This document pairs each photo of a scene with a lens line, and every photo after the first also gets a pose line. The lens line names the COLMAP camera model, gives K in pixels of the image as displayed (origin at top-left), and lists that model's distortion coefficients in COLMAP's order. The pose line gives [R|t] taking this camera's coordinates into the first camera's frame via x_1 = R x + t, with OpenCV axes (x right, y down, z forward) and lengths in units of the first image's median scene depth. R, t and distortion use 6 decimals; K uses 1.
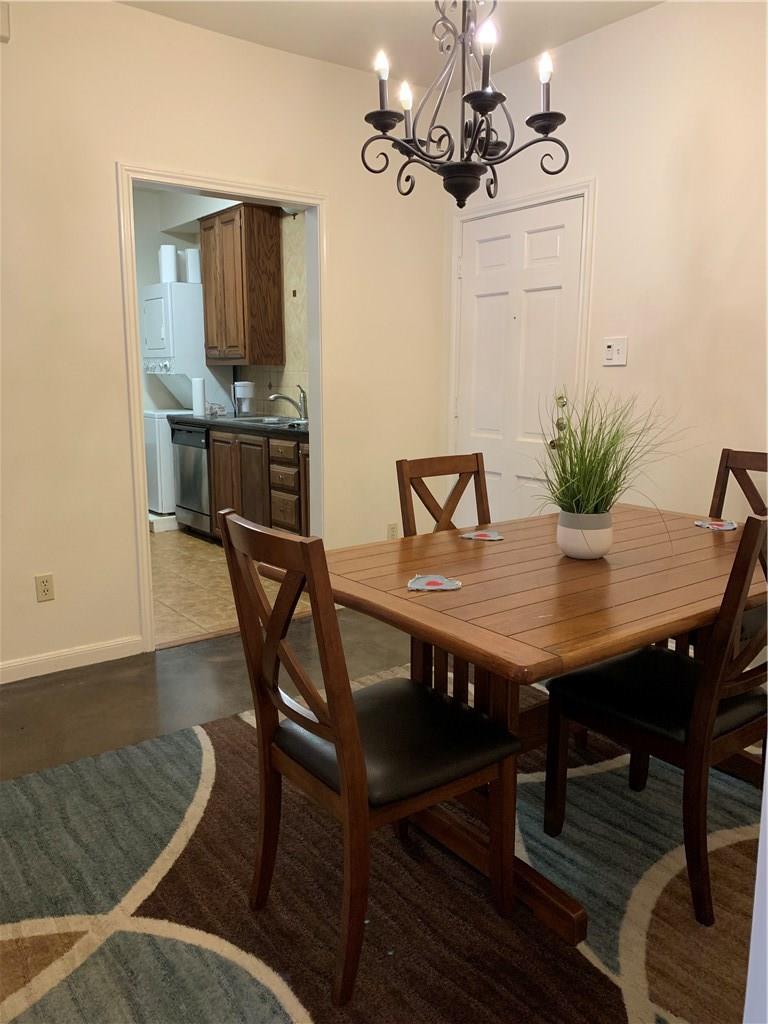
lens RADIAL K [[793.7, 0, 384.8], [0, 793.7, 513.6], [0, 0, 1]] dist [0.030998, 0.000514]
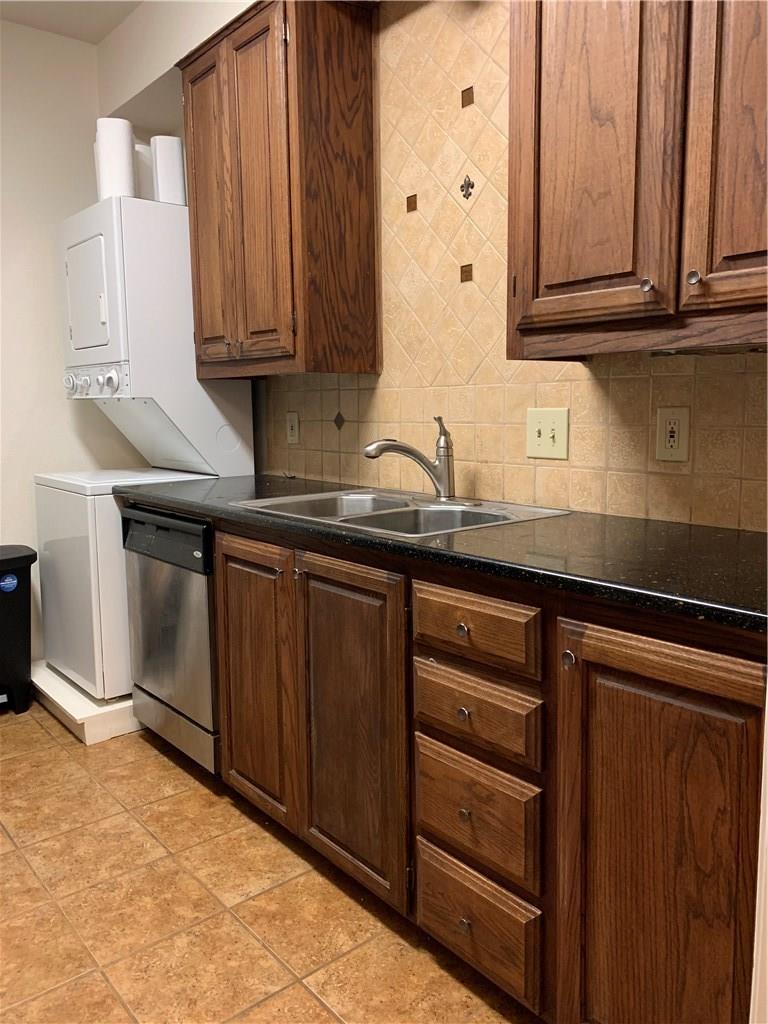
lens RADIAL K [[793.7, 0, 383.5], [0, 793.7, 506.1], [0, 0, 1]] dist [0.030998, 0.000514]
pose [[0.999112, -0.016440, 0.038798, -0.146232], [0.018315, 0.998656, -0.048479, -0.093966], [-0.037948, 0.049147, 0.998070, 0.577833]]
